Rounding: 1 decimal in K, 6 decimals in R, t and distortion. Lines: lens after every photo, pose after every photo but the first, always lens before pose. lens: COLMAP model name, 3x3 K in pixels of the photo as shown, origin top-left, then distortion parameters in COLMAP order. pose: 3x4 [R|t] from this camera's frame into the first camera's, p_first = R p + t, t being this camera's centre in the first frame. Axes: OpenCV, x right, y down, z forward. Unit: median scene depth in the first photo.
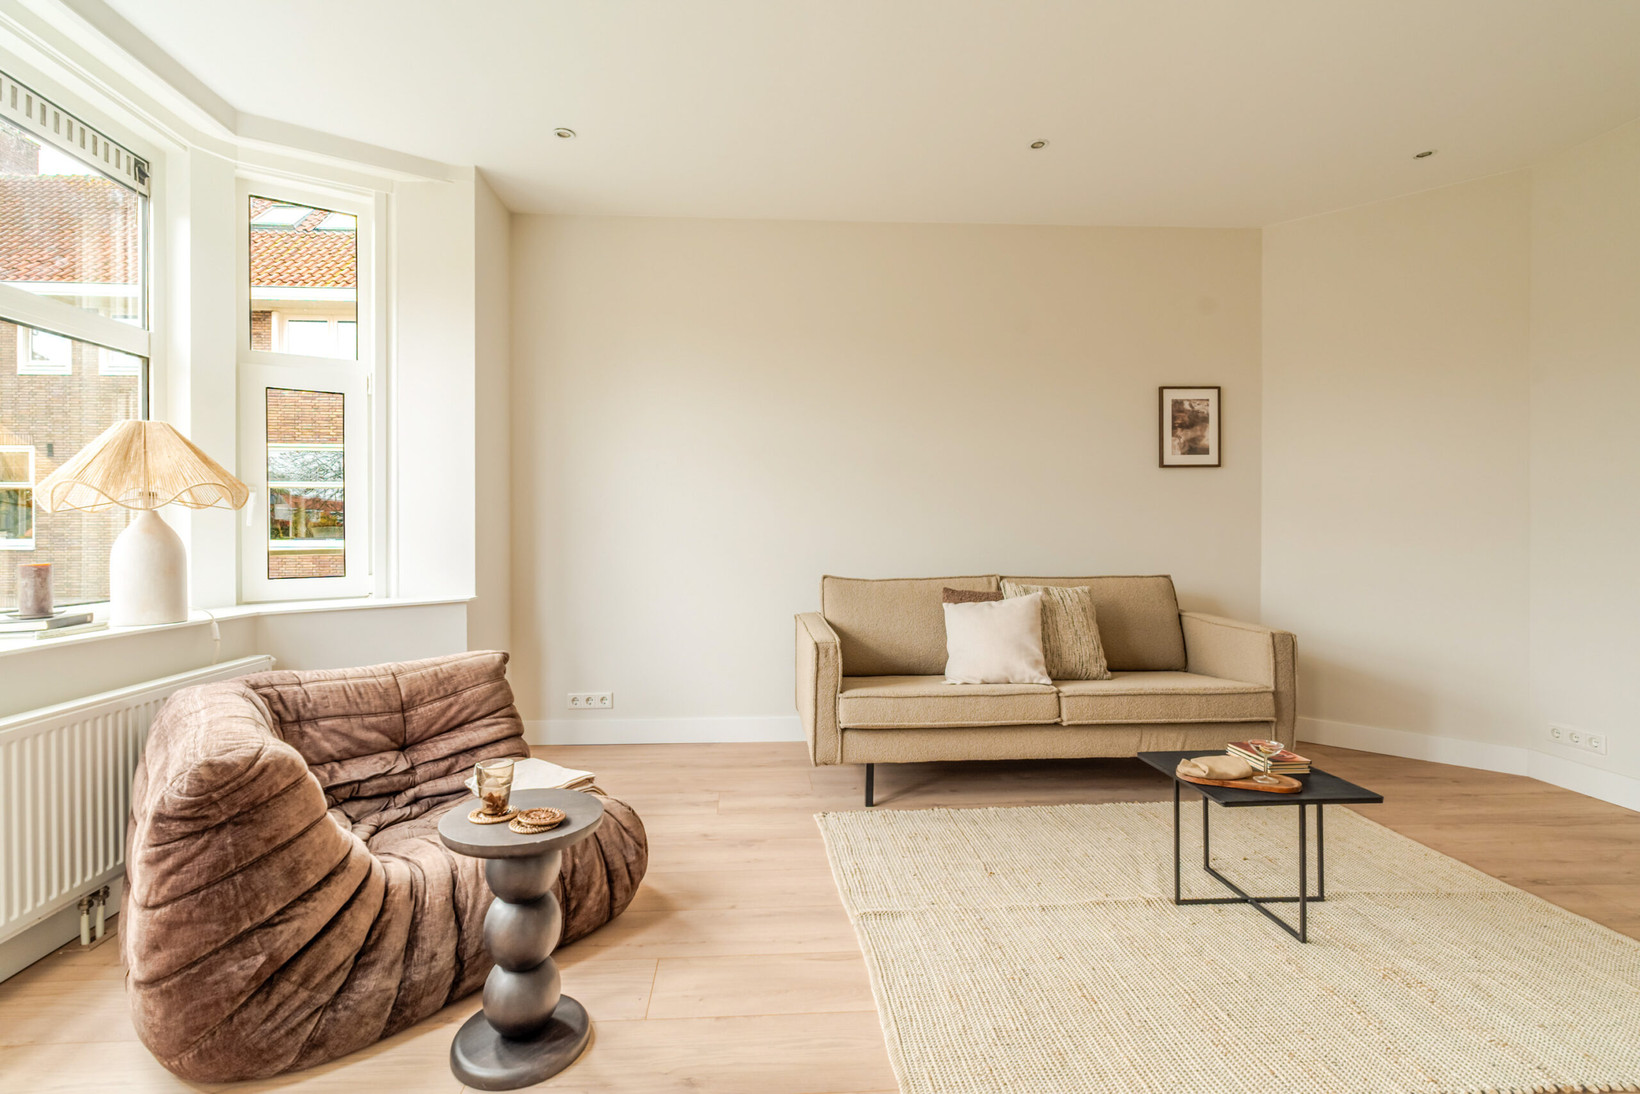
lens RADIAL K [[748.6, 0, 801.7], [0, 748.6, 551.5], [0, 0, 1]] dist [-0.000299, -0.000174]
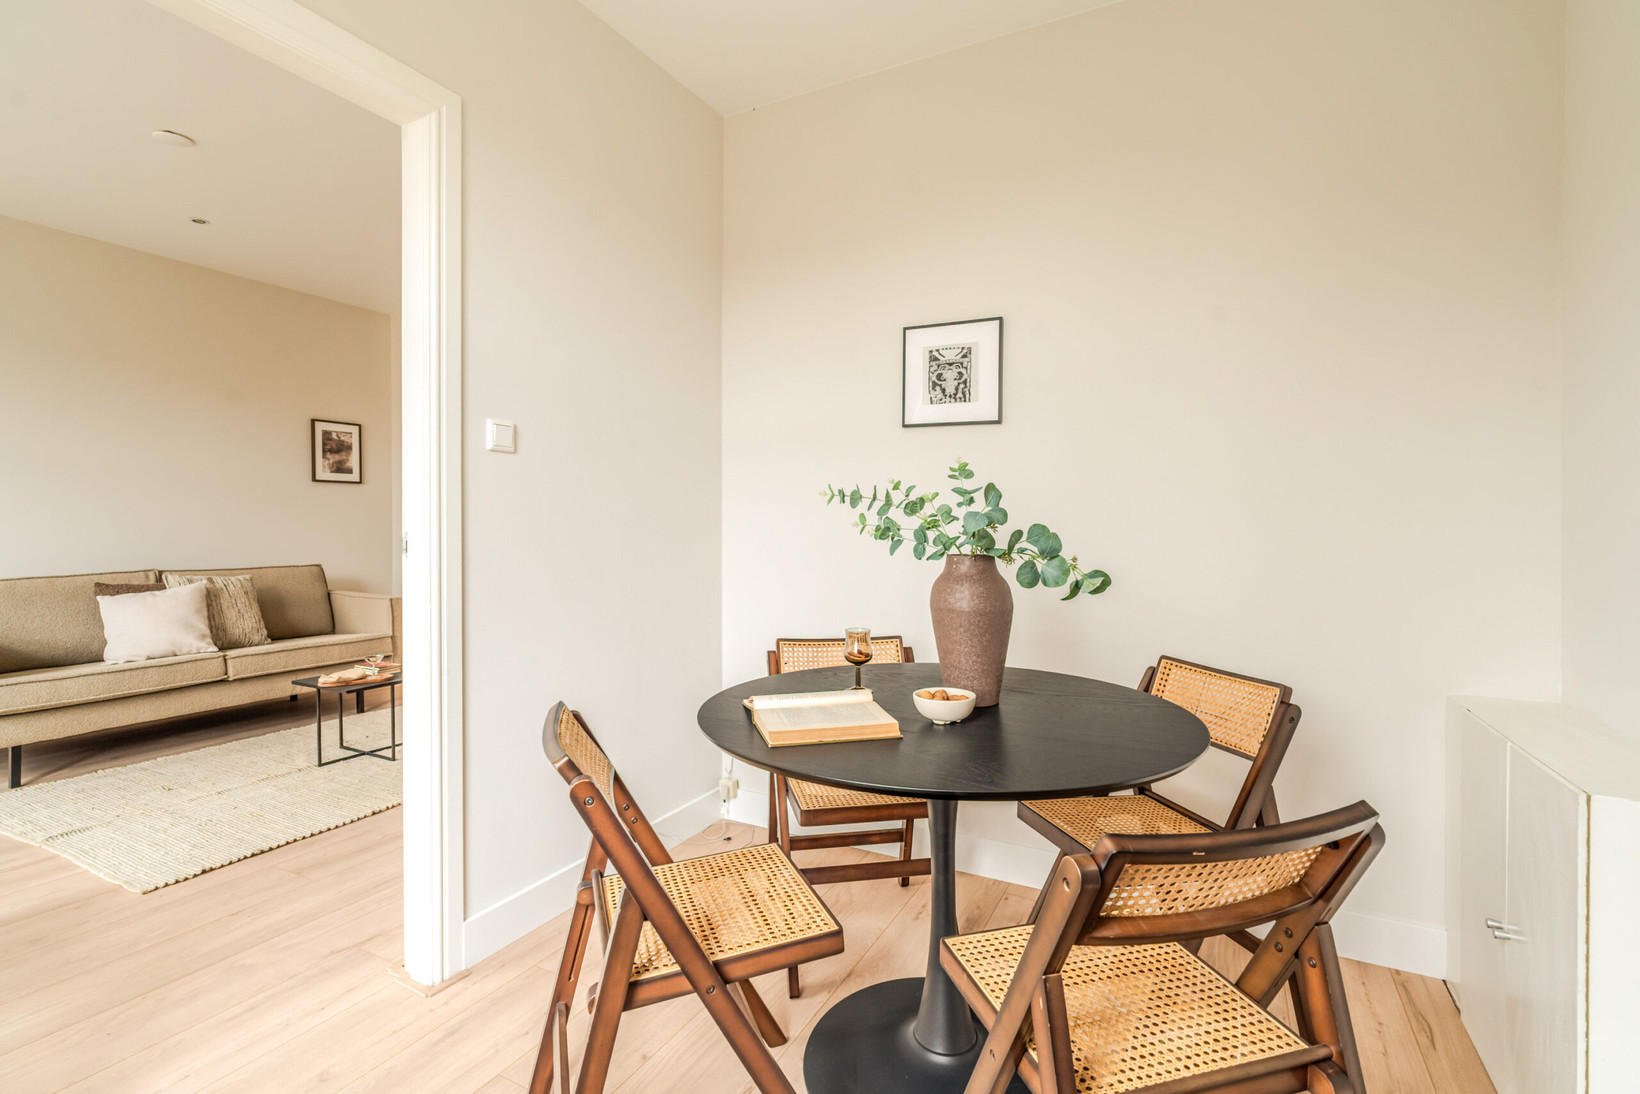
lens RADIAL K [[742.1, 0, 812.6], [0, 742.1, 533.5], [0, 0, 1]] dist [-0.002480, -0.000219]
pose [[0.519460, -0.000208, 0.854495, -0.203231], [0.016272, 0.999821, -0.009649, 0.004292], [-0.854340, 0.018916, 0.519371, -0.489052]]
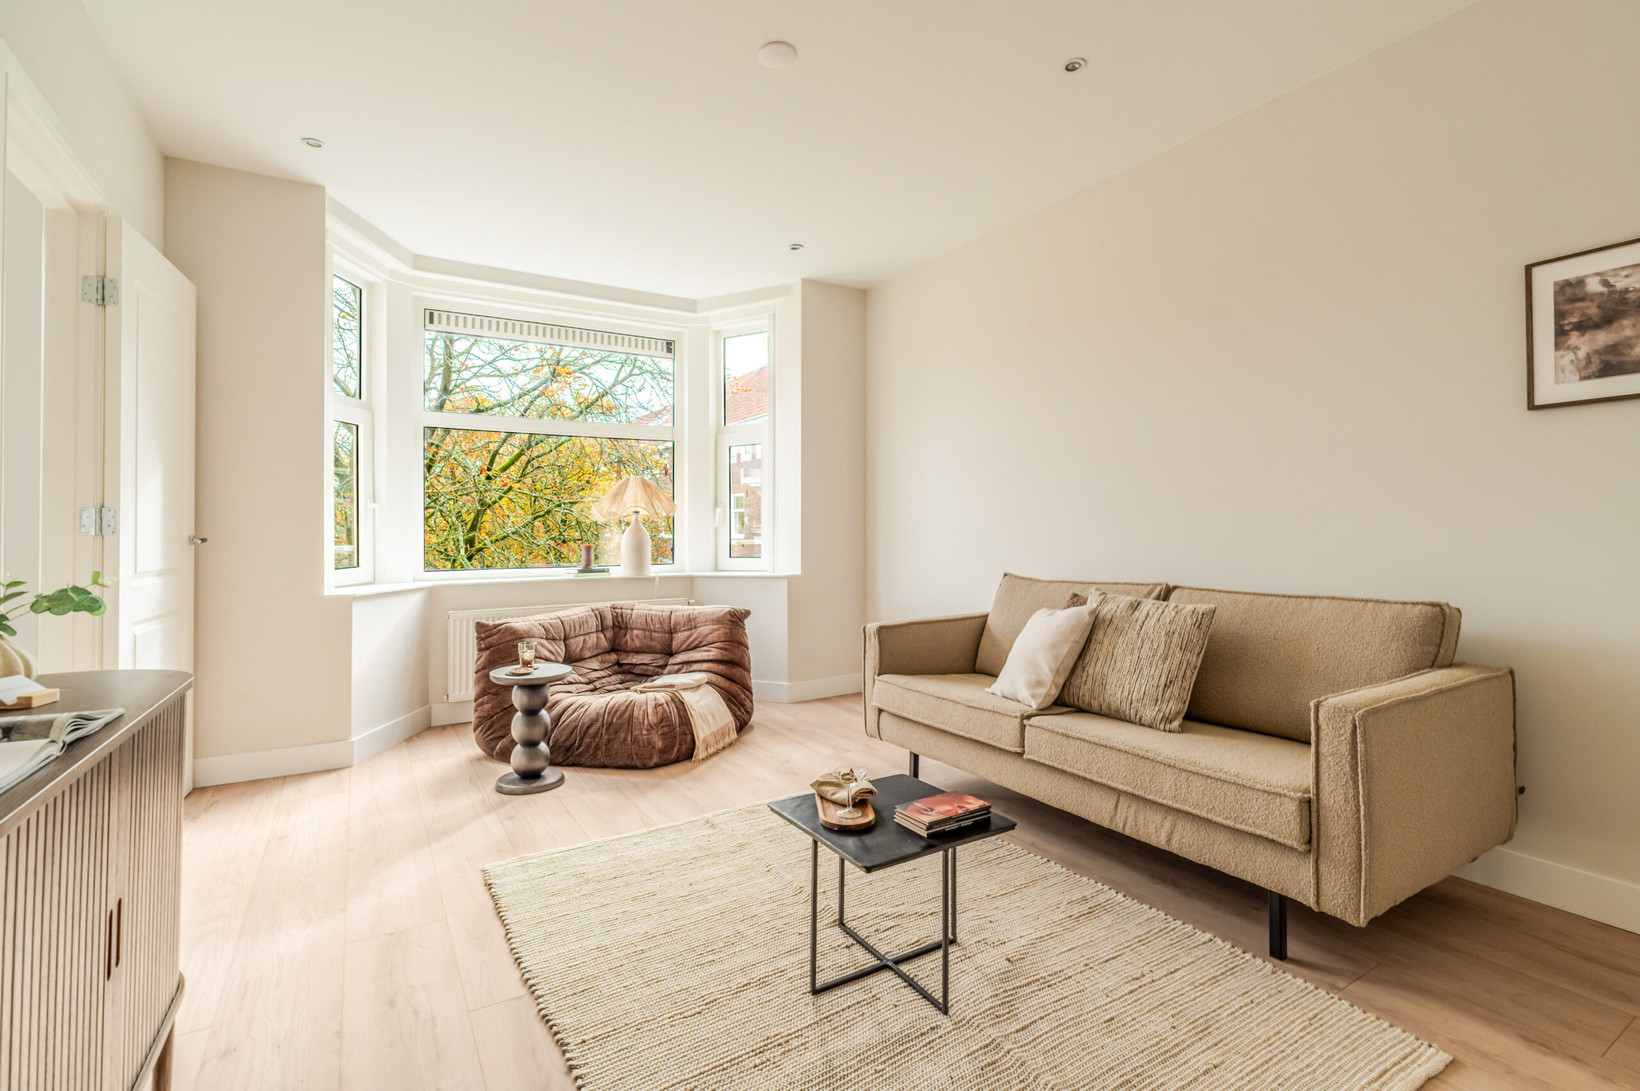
lens RADIAL K [[779.4, 0, 819.7], [0, 779.4, 521.0], [0, 0, 1]] dist [-0.000802, 0.000002]
pose [[0.463555, -0.009503, -0.886017, 0.922817], [-0.015834, 0.999694, -0.019006, -0.014737], [0.885927, 0.022840, 0.463263, 0.340404]]
